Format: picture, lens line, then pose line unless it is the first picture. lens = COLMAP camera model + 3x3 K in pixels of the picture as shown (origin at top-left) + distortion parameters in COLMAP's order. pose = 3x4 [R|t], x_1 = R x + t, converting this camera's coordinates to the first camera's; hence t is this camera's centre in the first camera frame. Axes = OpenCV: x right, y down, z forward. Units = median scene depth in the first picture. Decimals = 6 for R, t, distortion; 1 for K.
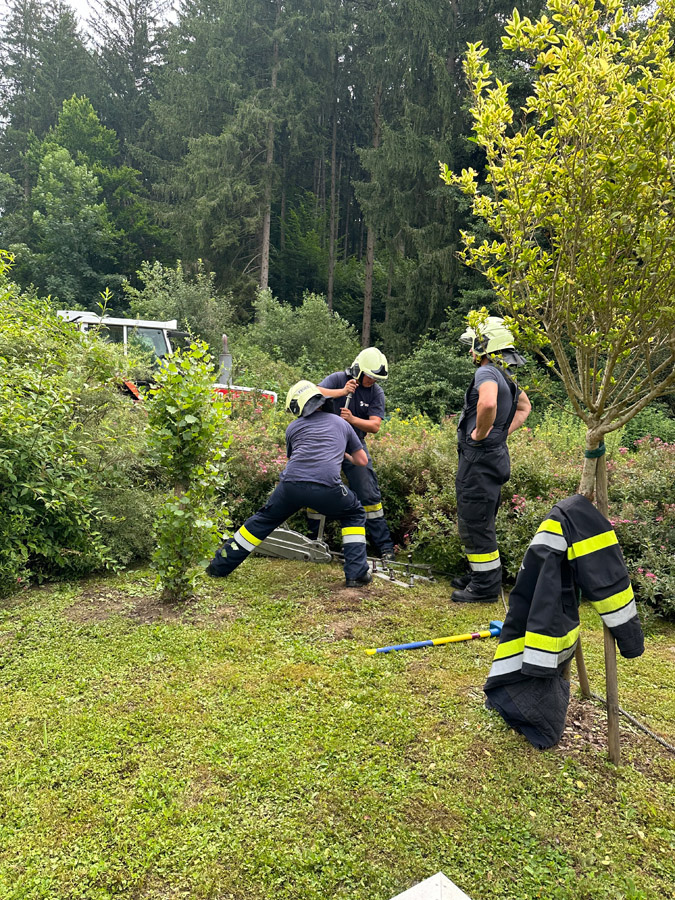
lens RADIAL K [[622.3, 0, 334.8], [0, 622.3, 441.6], [0, 0, 1]] dist [0.033248, -0.057496]
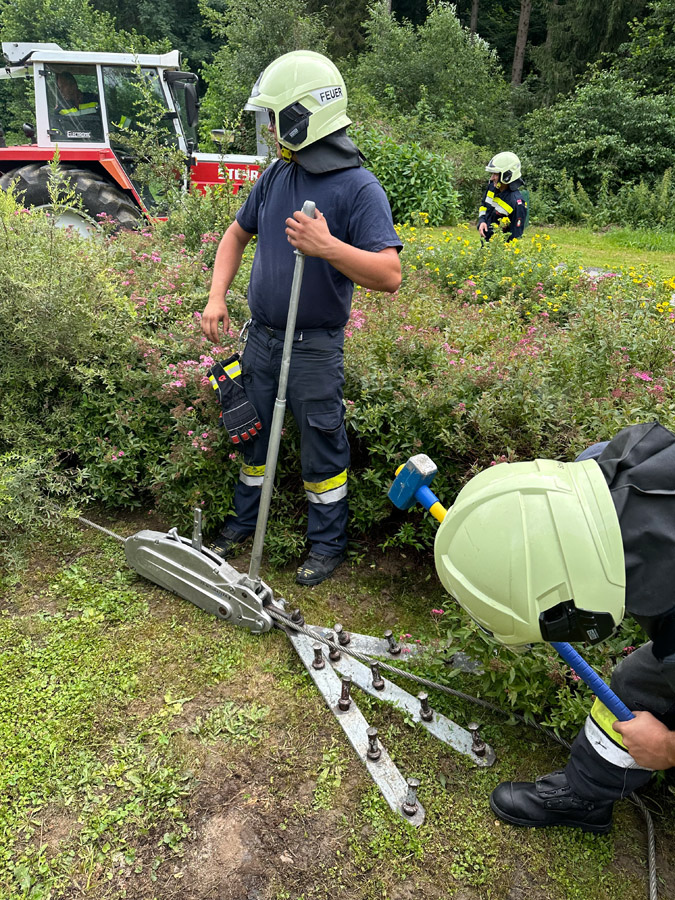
lens RADIAL K [[622.3, 0, 334.8], [0, 622.3, 441.6], [0, 0, 1]] dist [0.033248, -0.057496]
pose [[0.977654, 0.076887, -0.195653, 0.027115], [-0.001453, 0.933163, 0.359450, -0.023661], [0.210213, -0.351134, 0.912423, 0.143995]]
